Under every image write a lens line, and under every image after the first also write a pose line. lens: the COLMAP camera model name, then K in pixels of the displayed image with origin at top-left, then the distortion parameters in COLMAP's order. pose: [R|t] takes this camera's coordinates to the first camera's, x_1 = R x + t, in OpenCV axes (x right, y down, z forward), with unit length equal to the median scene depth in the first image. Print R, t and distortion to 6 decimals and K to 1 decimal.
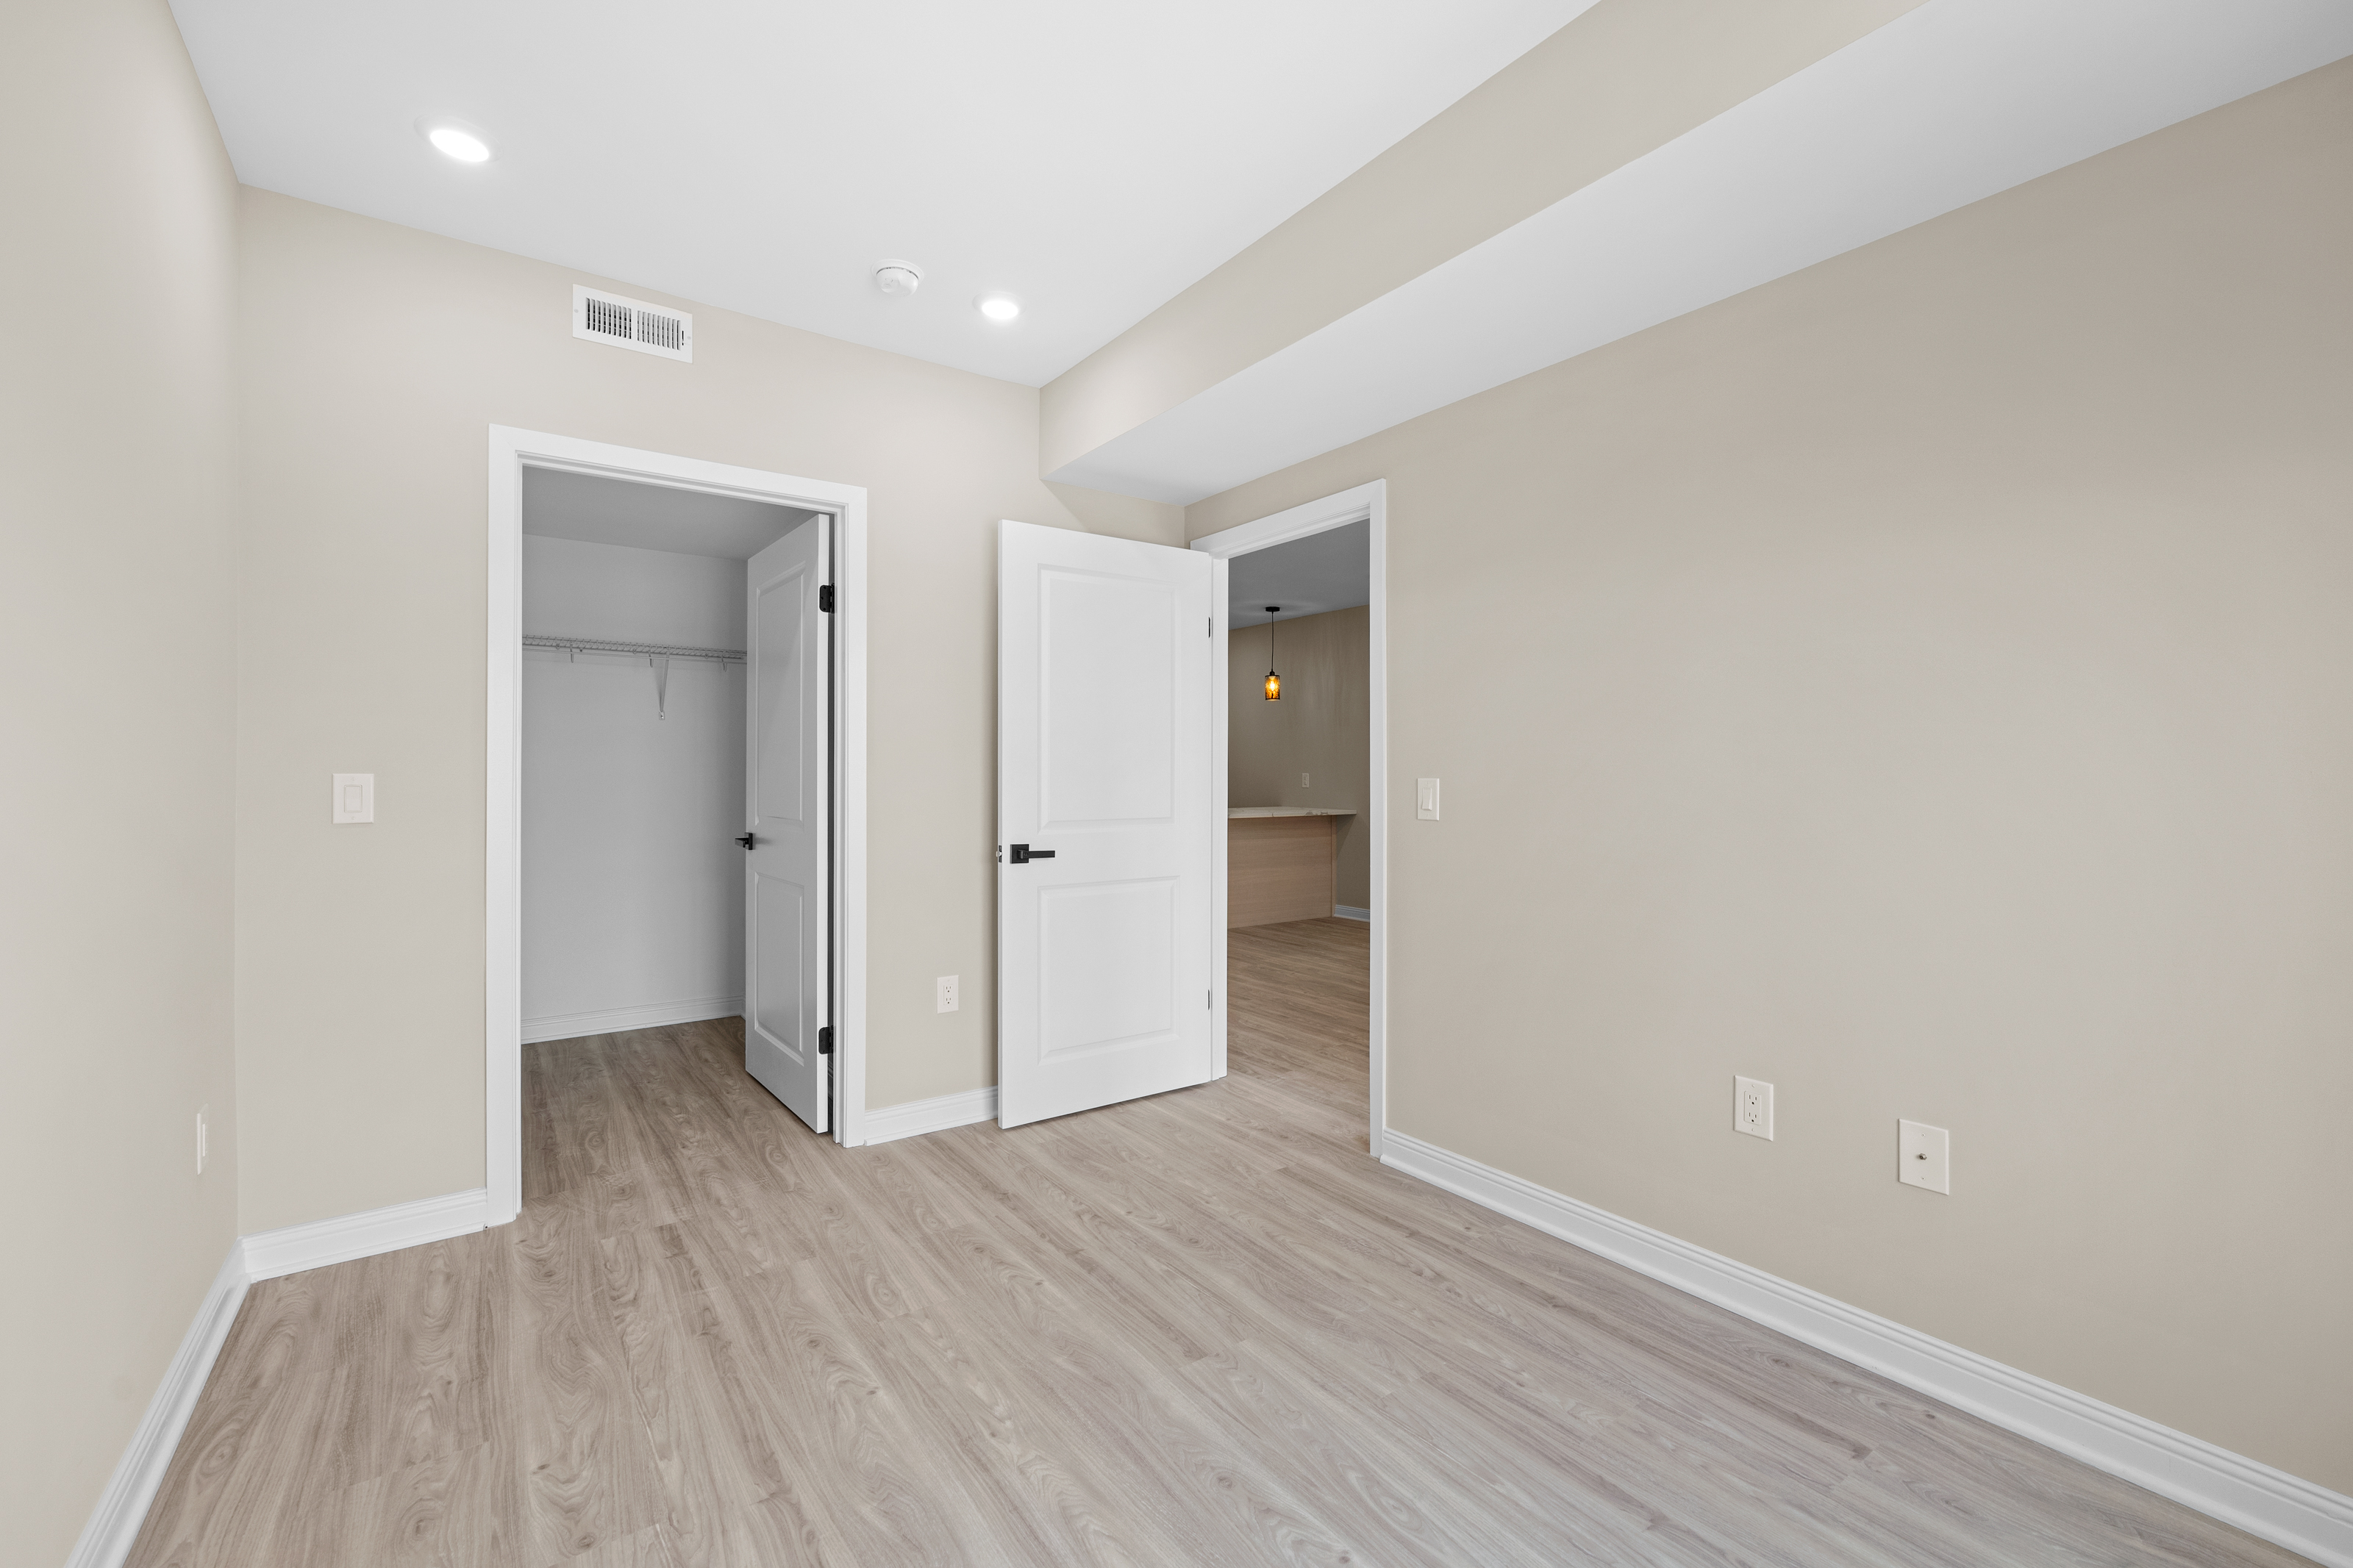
lens RADIAL K [[964.0, 0, 1176.5], [0, 964.0, 784.0], [0, 0, 1]] dist [-0.001097, -0.000213]
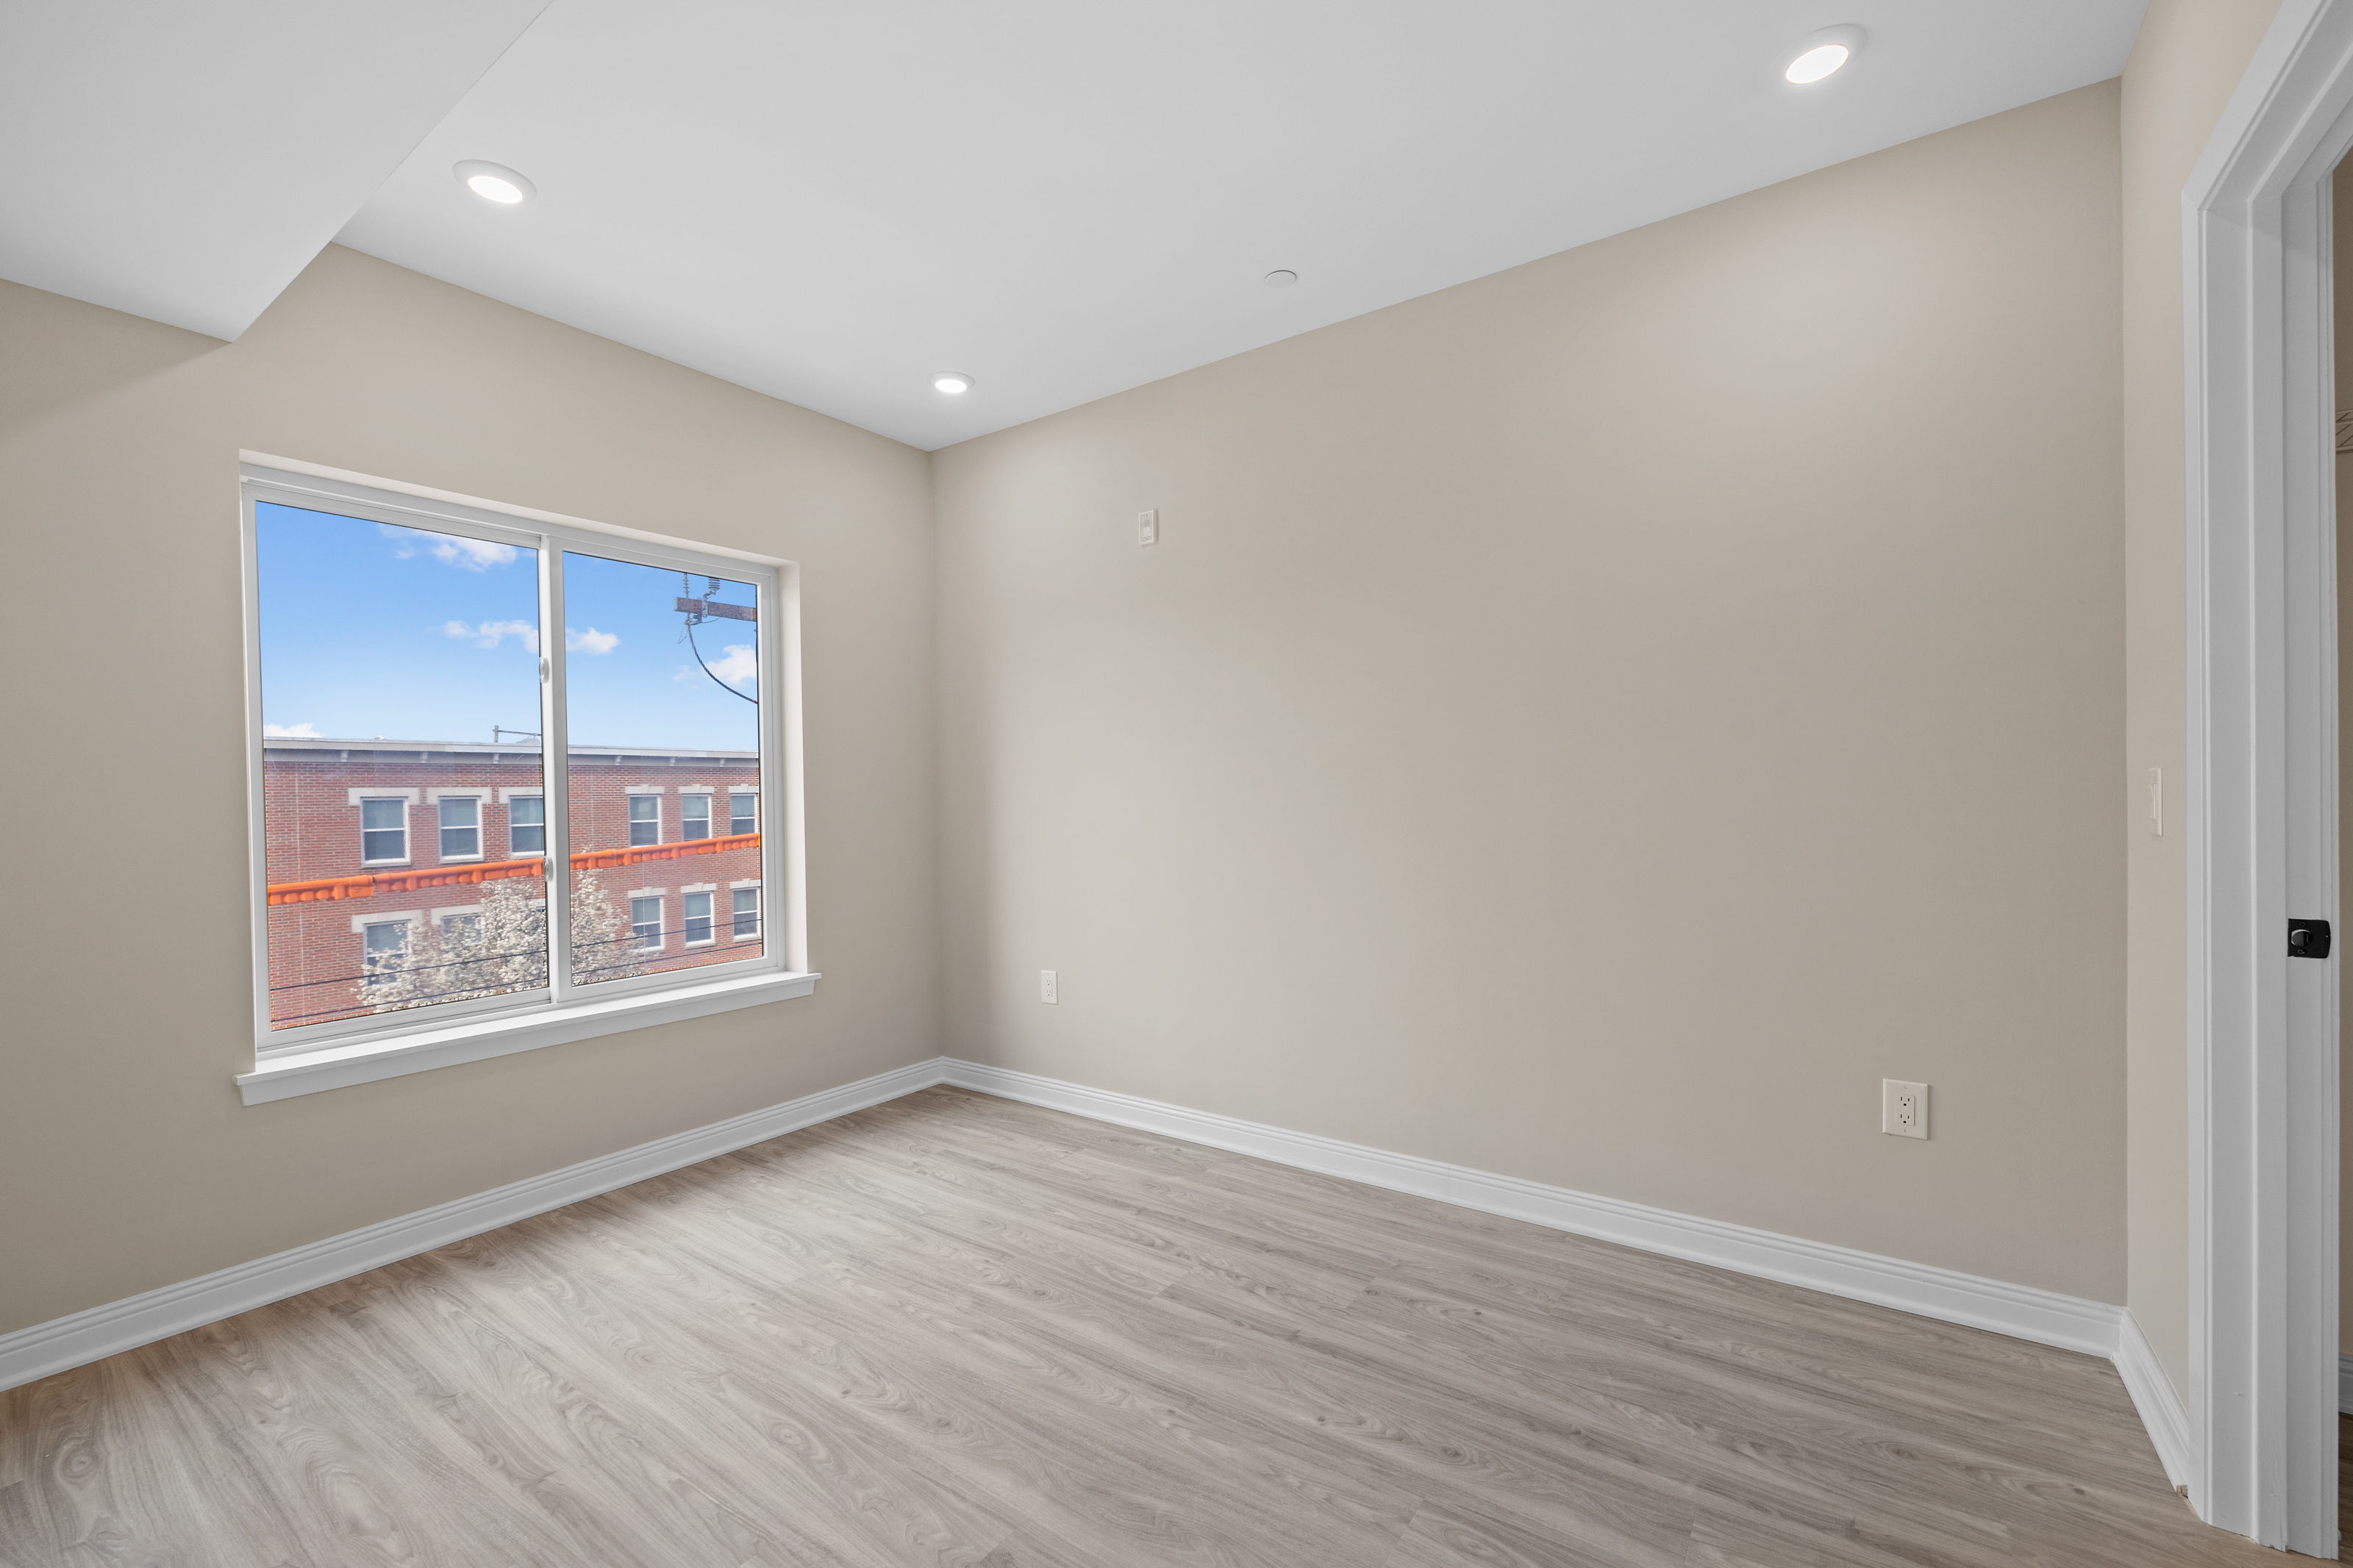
lens RADIAL K [[964.0, 0, 1176.5], [0, 964.0, 784.0], [0, 0, 1]] dist [-0.001097, -0.000213]
pose [[-0.943223, 0.011351, -0.331965, 0.141942], [0.012996, 0.999912, -0.002735, -0.010911], [0.331905, -0.006894, -0.943288, 1.923681]]
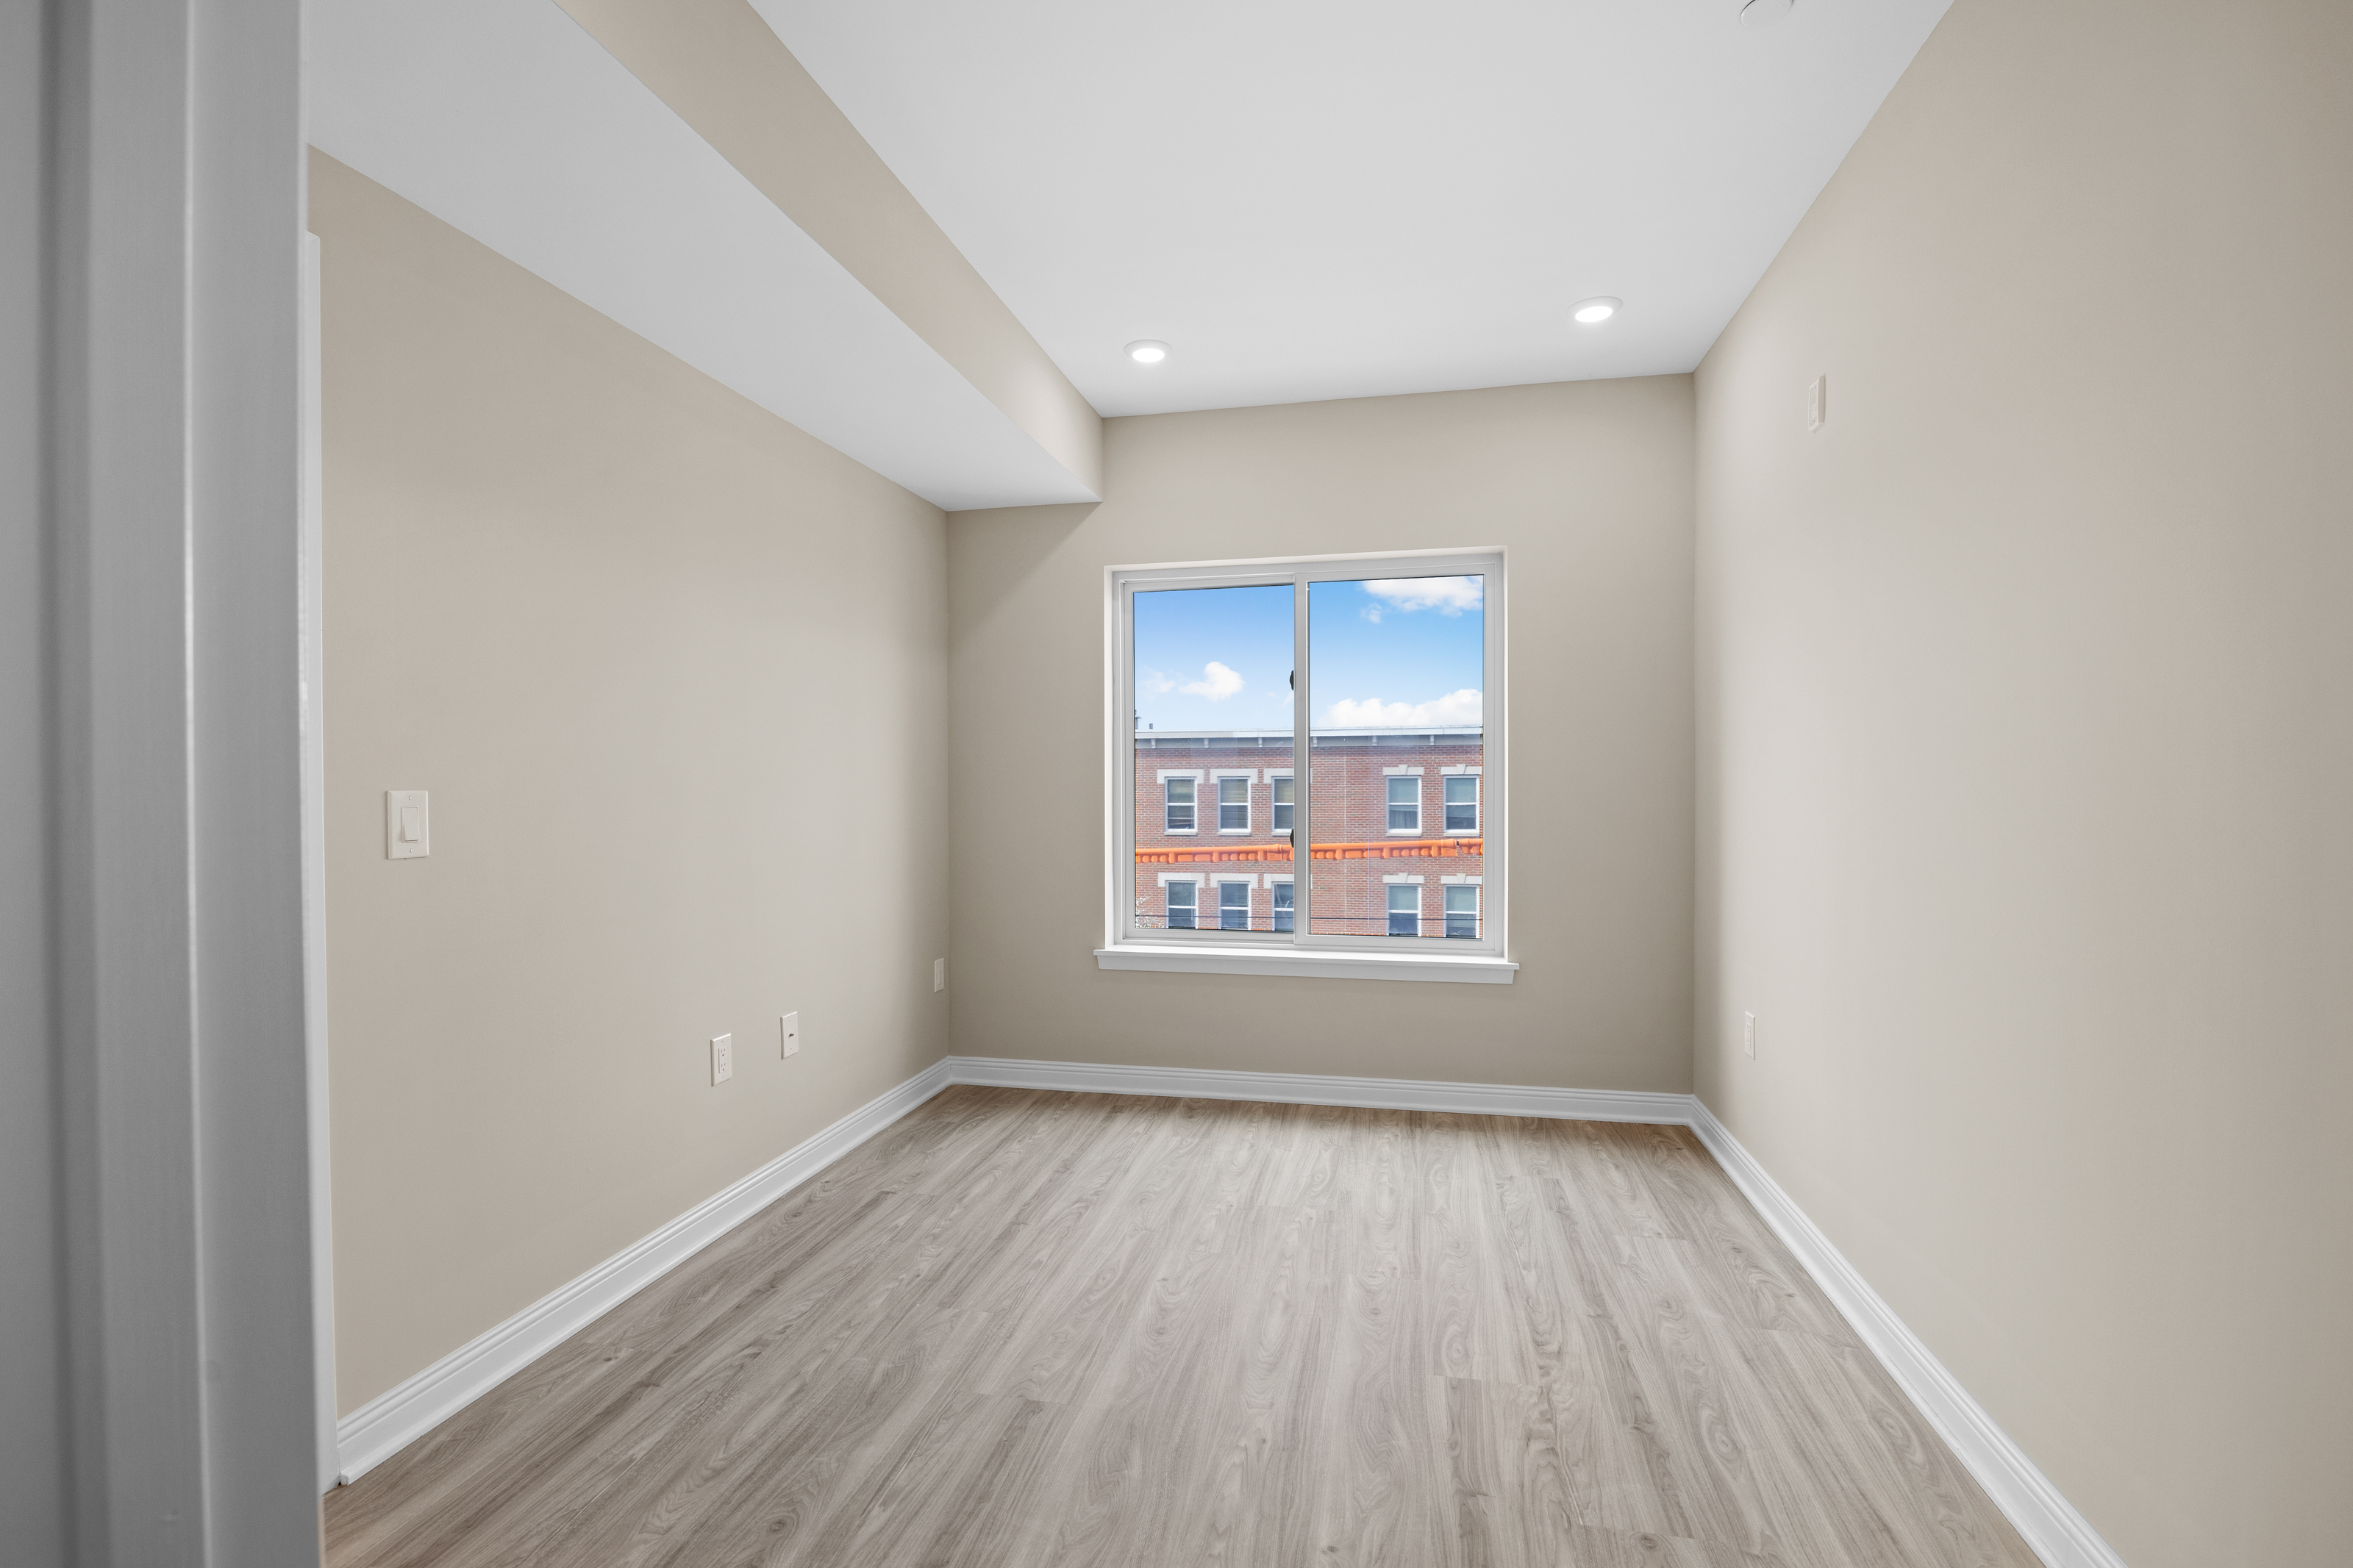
lens RADIAL K [[1059.8, 0, 1179.2], [0, 1059.8, 855.5], [0, 0, 1]] dist [-0.022887, 0.000149]
pose [[-0.674148, -0.045872, 0.737170, -0.866517], [0.010912, 0.997342, 0.072041, -0.005492], [-0.738516, 0.056610, -0.671856, 1.687140]]
